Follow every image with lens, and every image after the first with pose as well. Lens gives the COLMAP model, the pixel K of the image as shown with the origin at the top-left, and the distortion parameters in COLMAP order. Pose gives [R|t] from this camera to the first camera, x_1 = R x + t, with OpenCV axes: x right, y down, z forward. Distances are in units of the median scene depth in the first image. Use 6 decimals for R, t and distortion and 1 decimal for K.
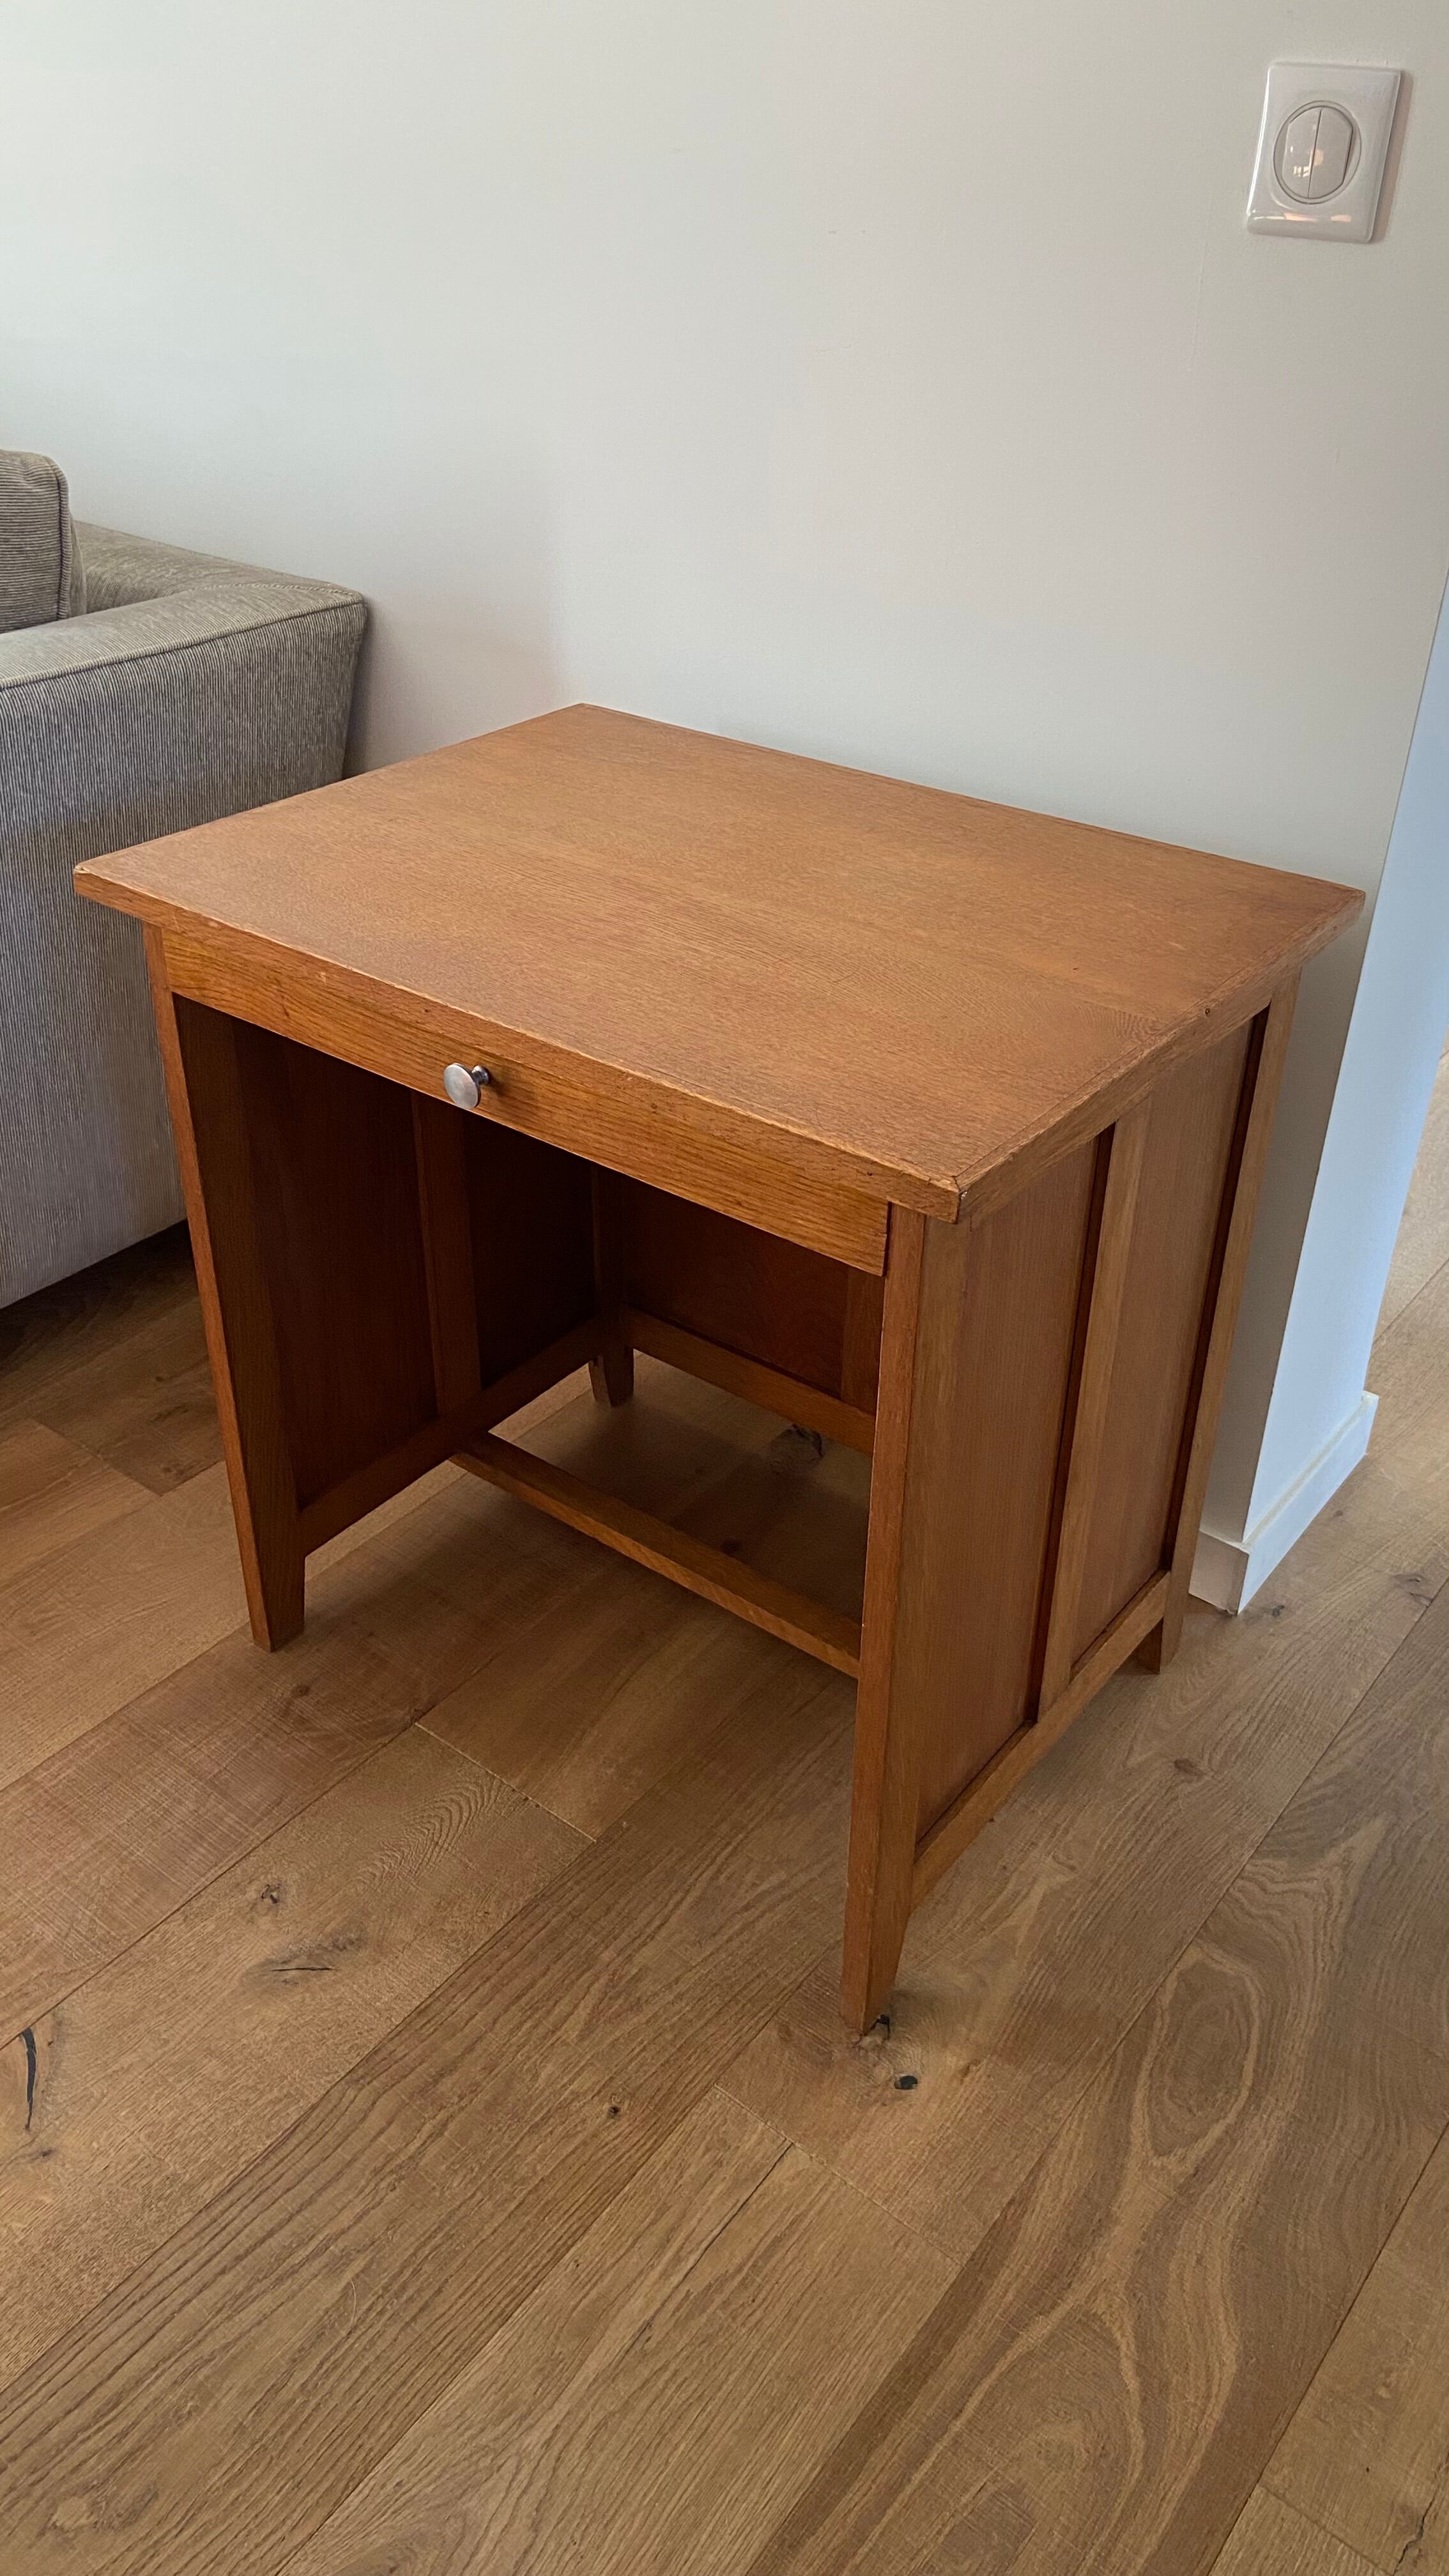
lens RADIAL K [[1939.7, 0, 727.4], [0, 1939.7, 1258.6], [0, 0, 1]] dist [0.122792, -0.166972]
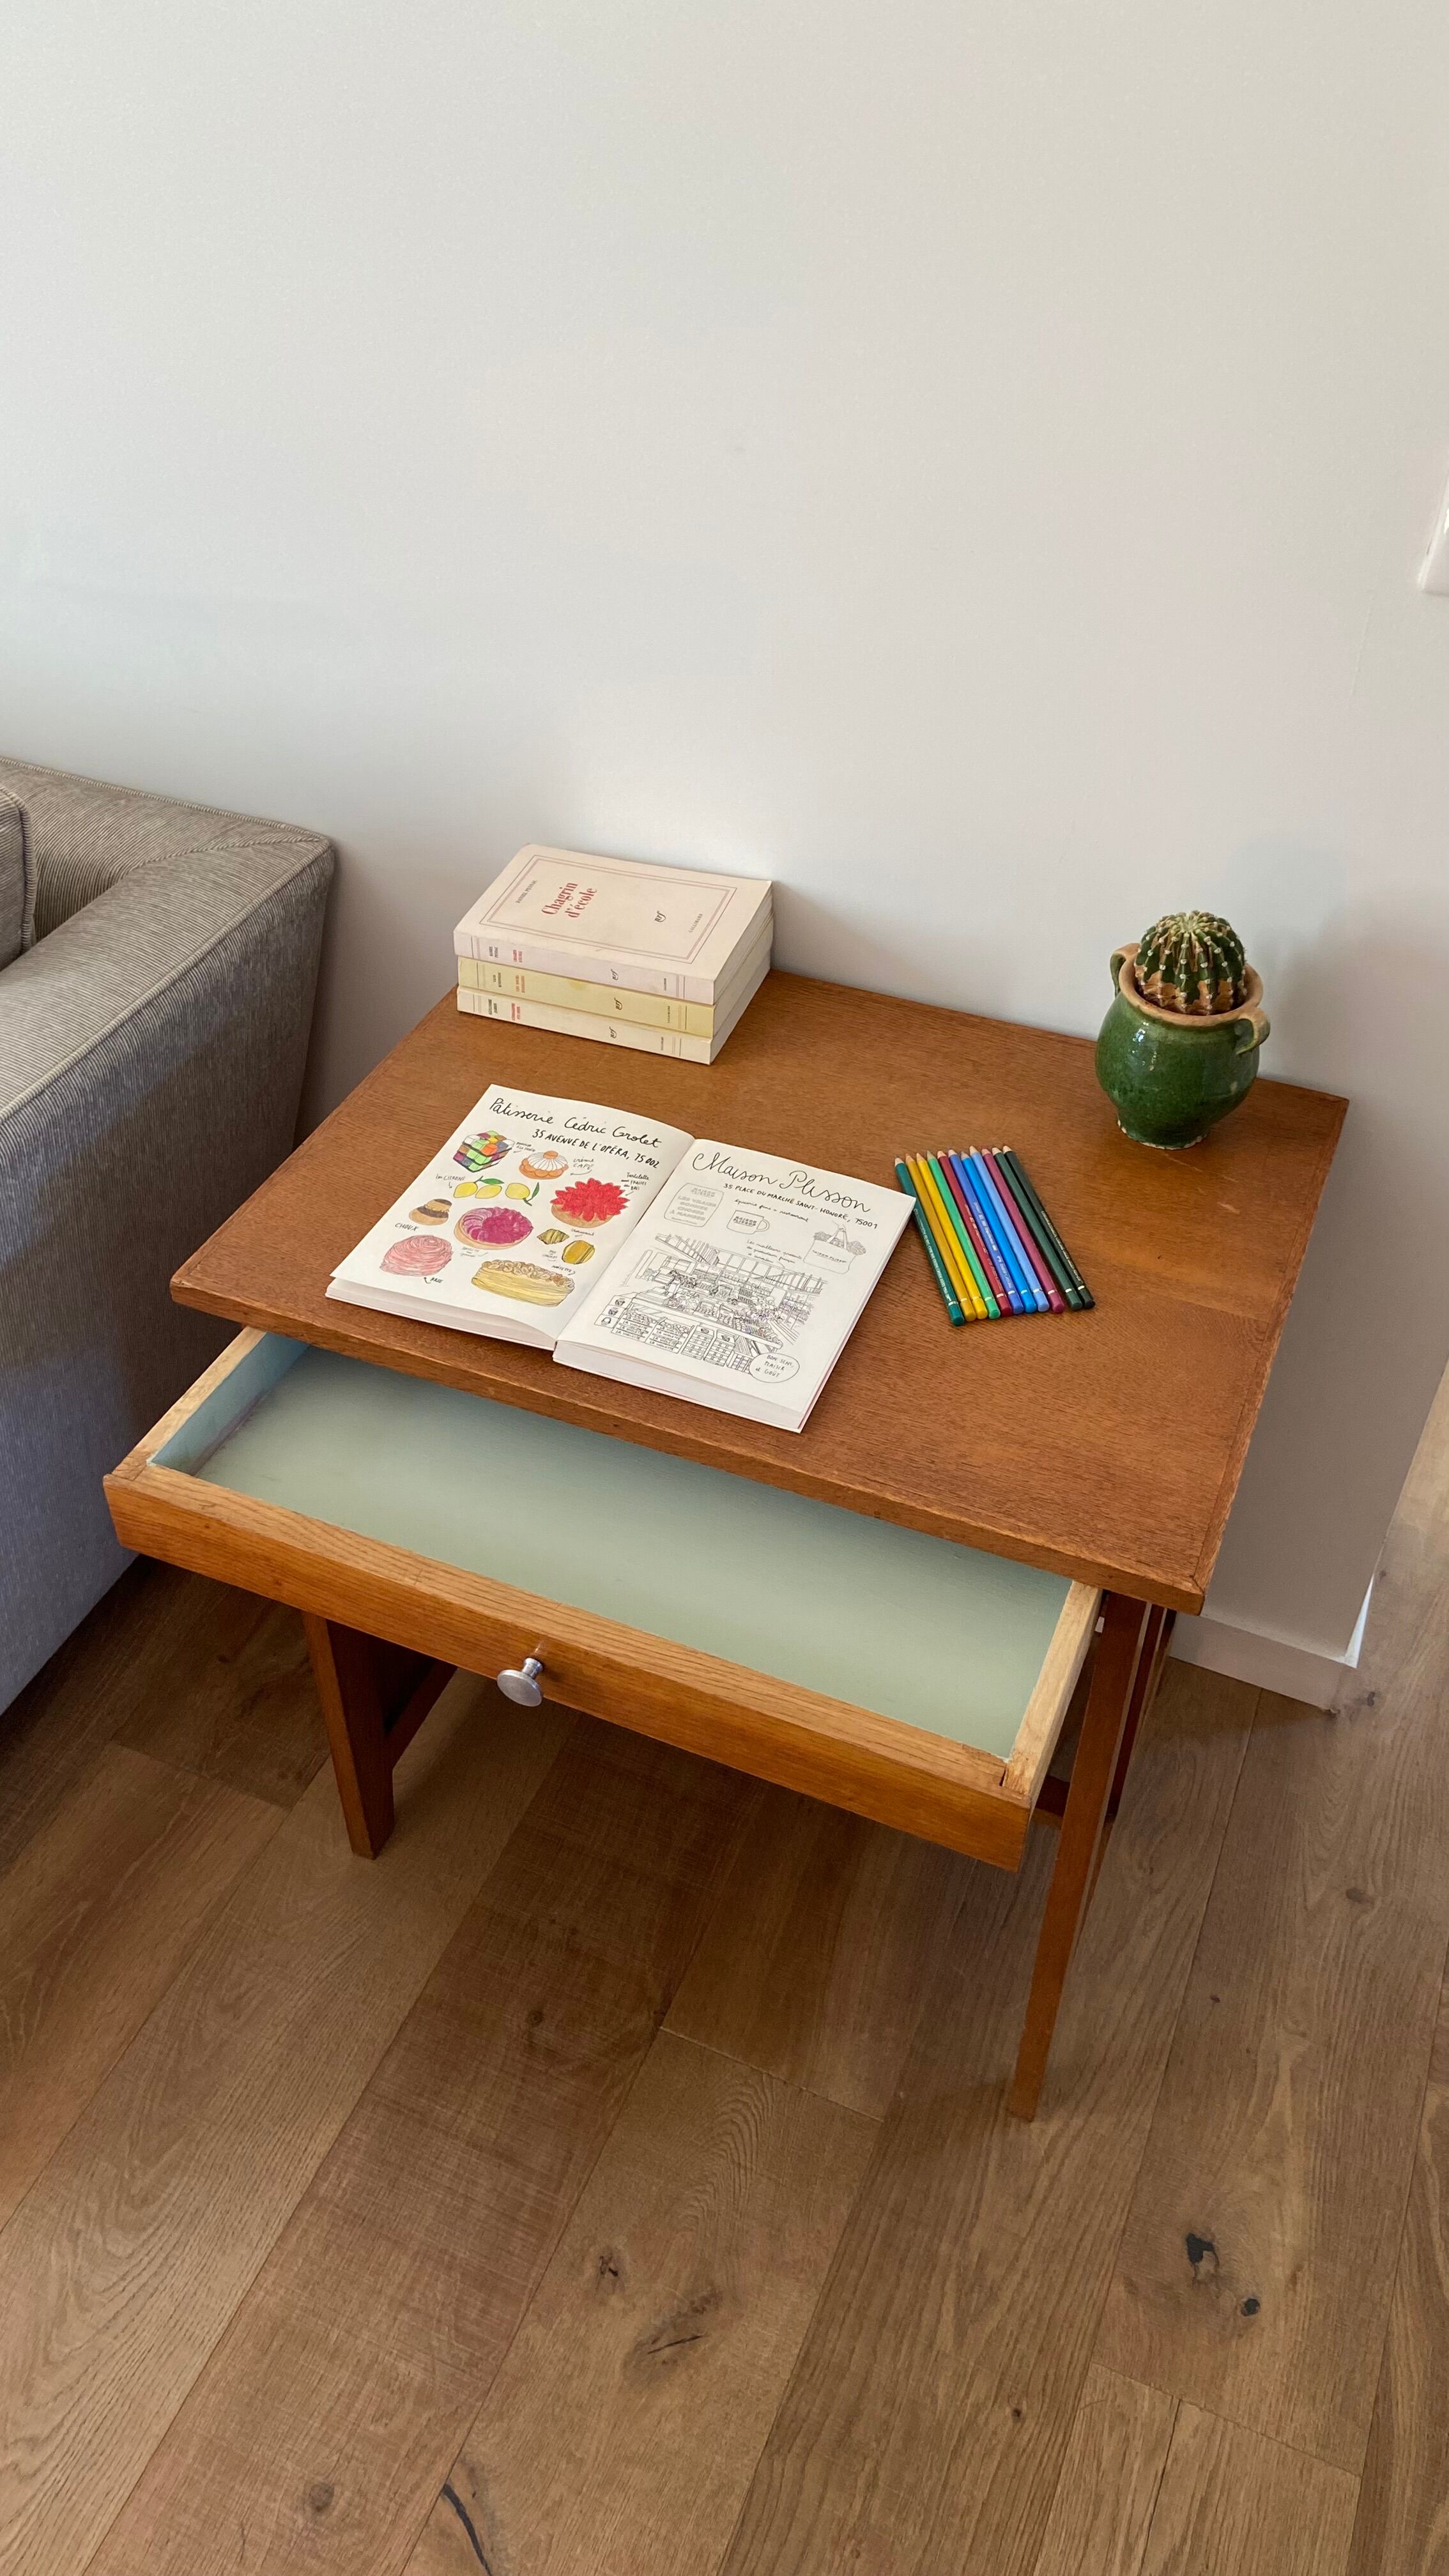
lens RADIAL K [[1939.7, 0, 733.6], [0, 1939.7, 1261.6], [0, 0, 1]] dist [0.122792, -0.166972]
pose [[0.965029, -0.175596, 0.194640, -0.290576], [0.142159, 0.974390, 0.174224, -0.373770], [-0.220248, -0.140461, 0.965278, 0.067068]]
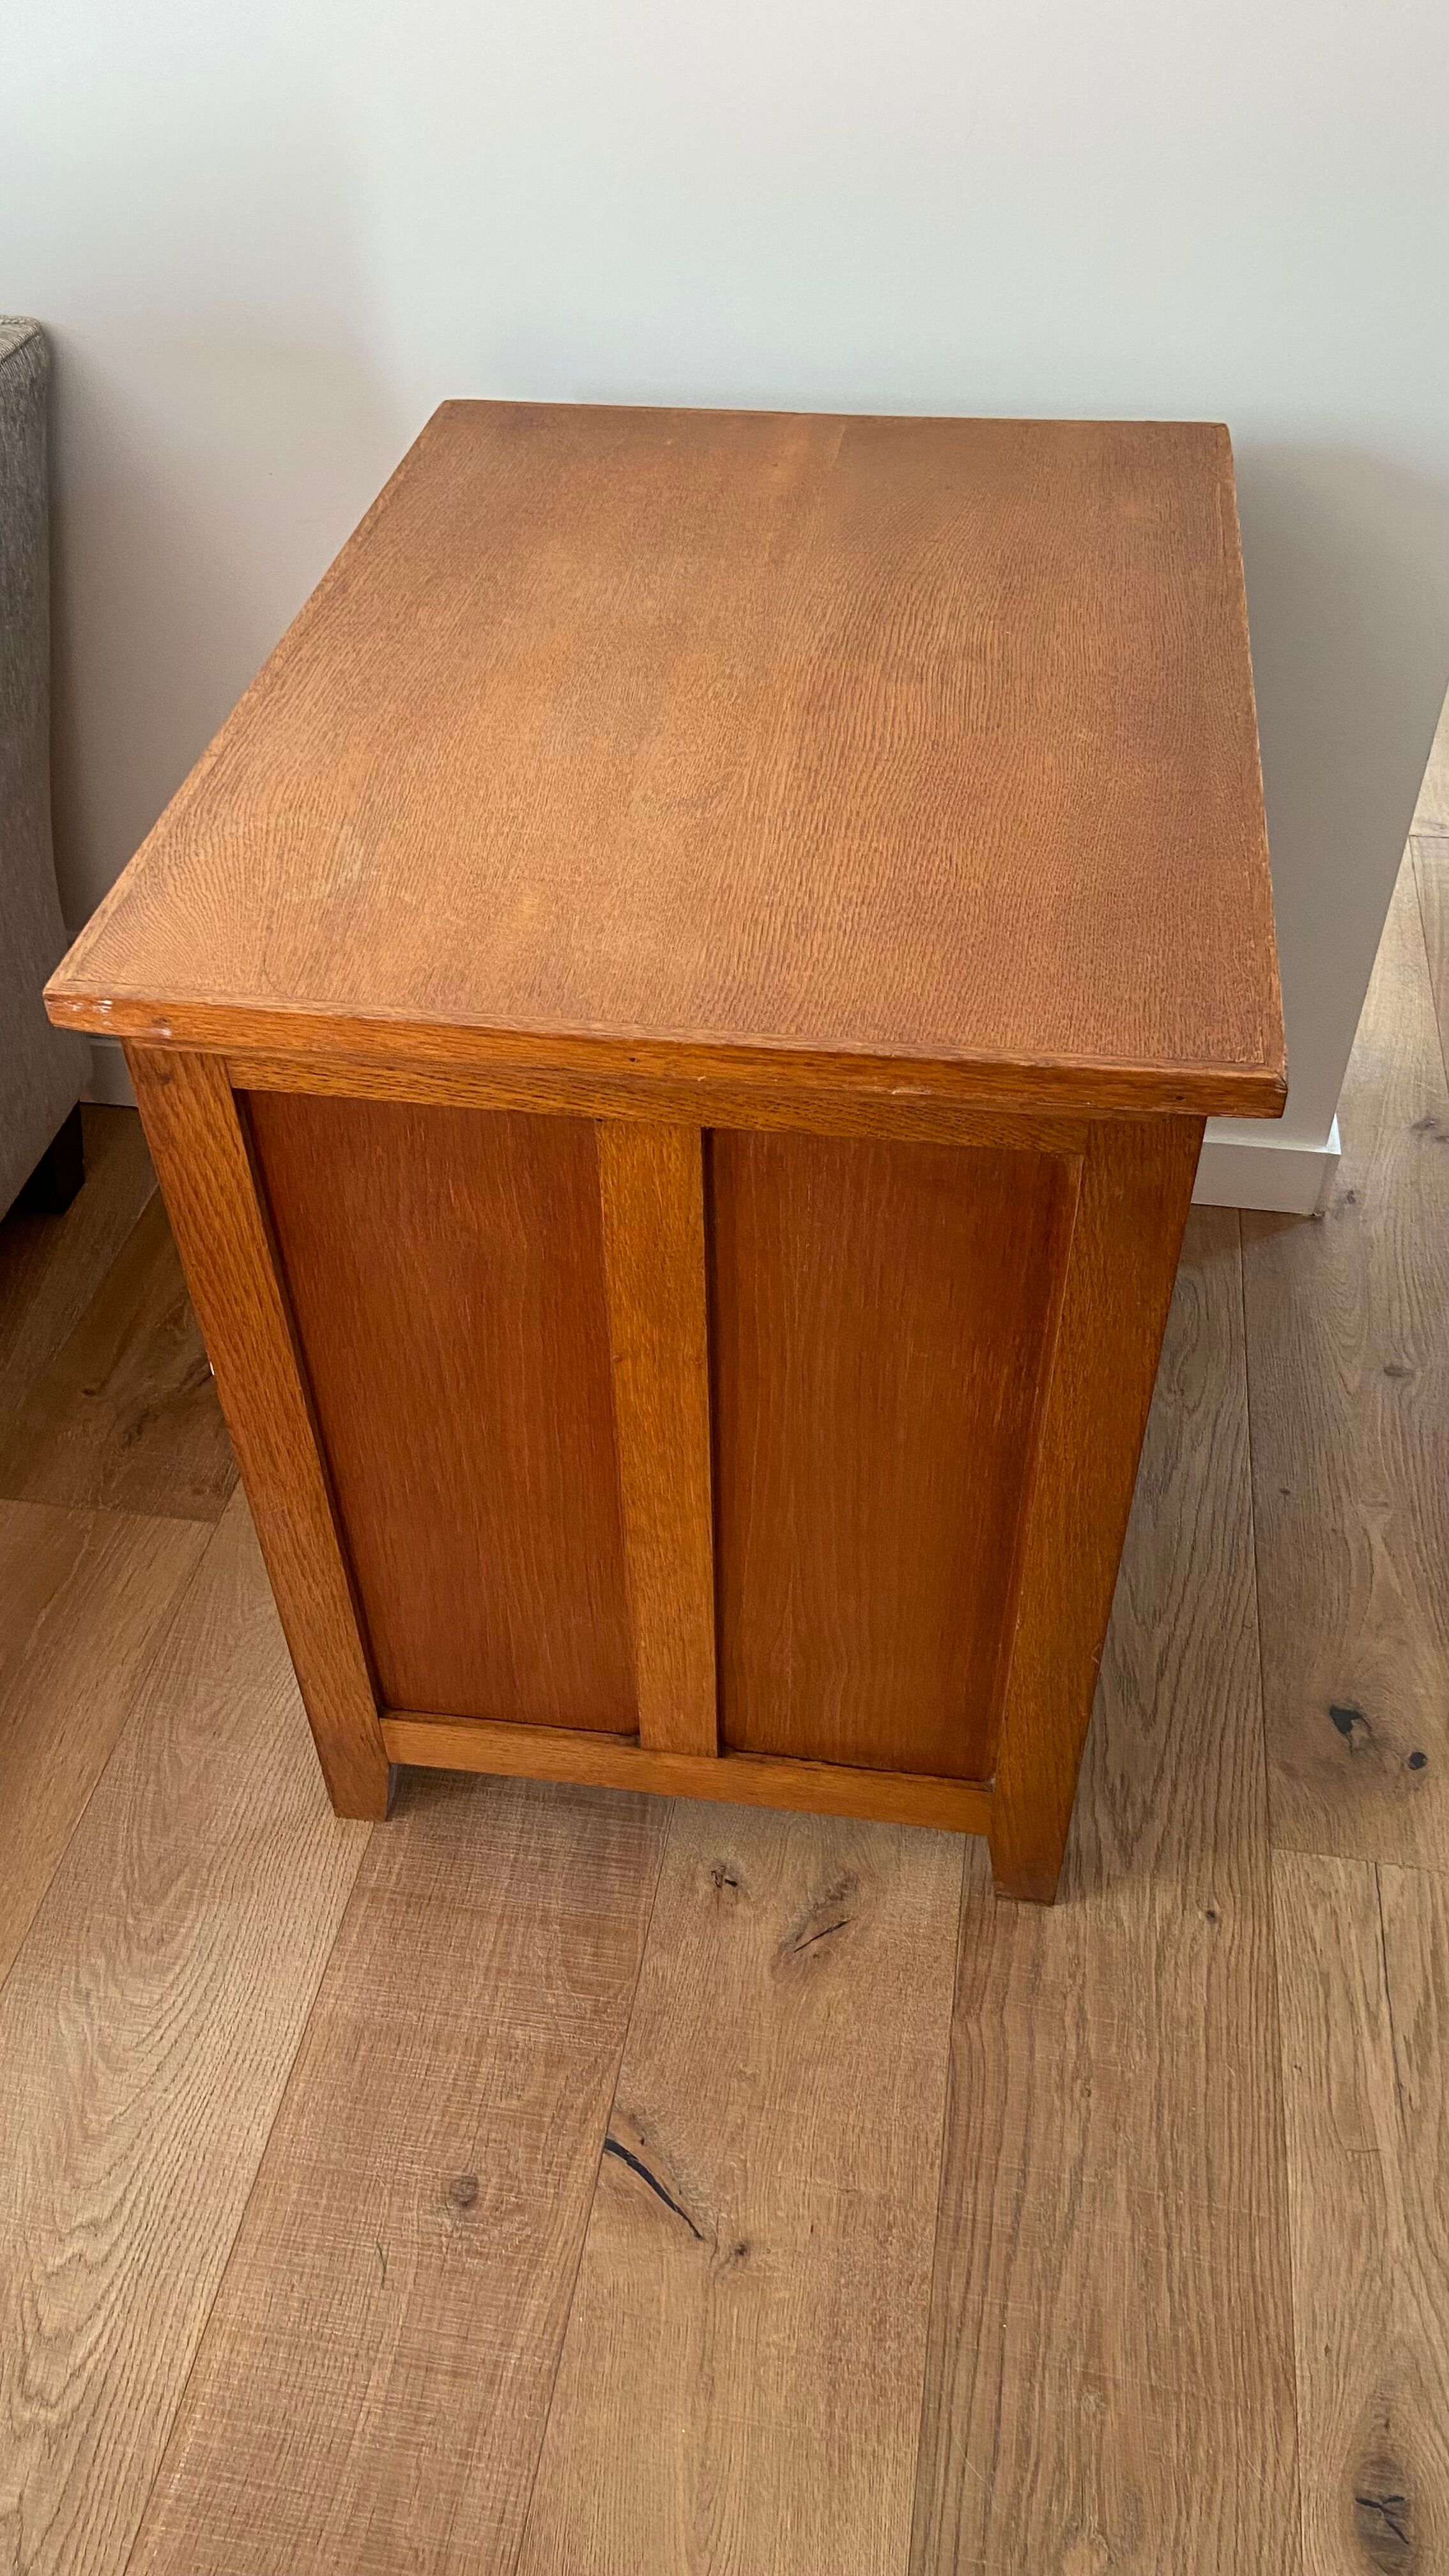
lens RADIAL K [[1939.7, 0, 722.3], [0, 1939.7, 1295.0], [0, 0, 1]] dist [0.122792, -0.166972]
pose [[0.876499, -0.353892, 0.326358, -0.448103], [0.281732, 0.926797, 0.248344, -0.149506], [-0.390354, -0.125728, 0.912039, 0.234745]]
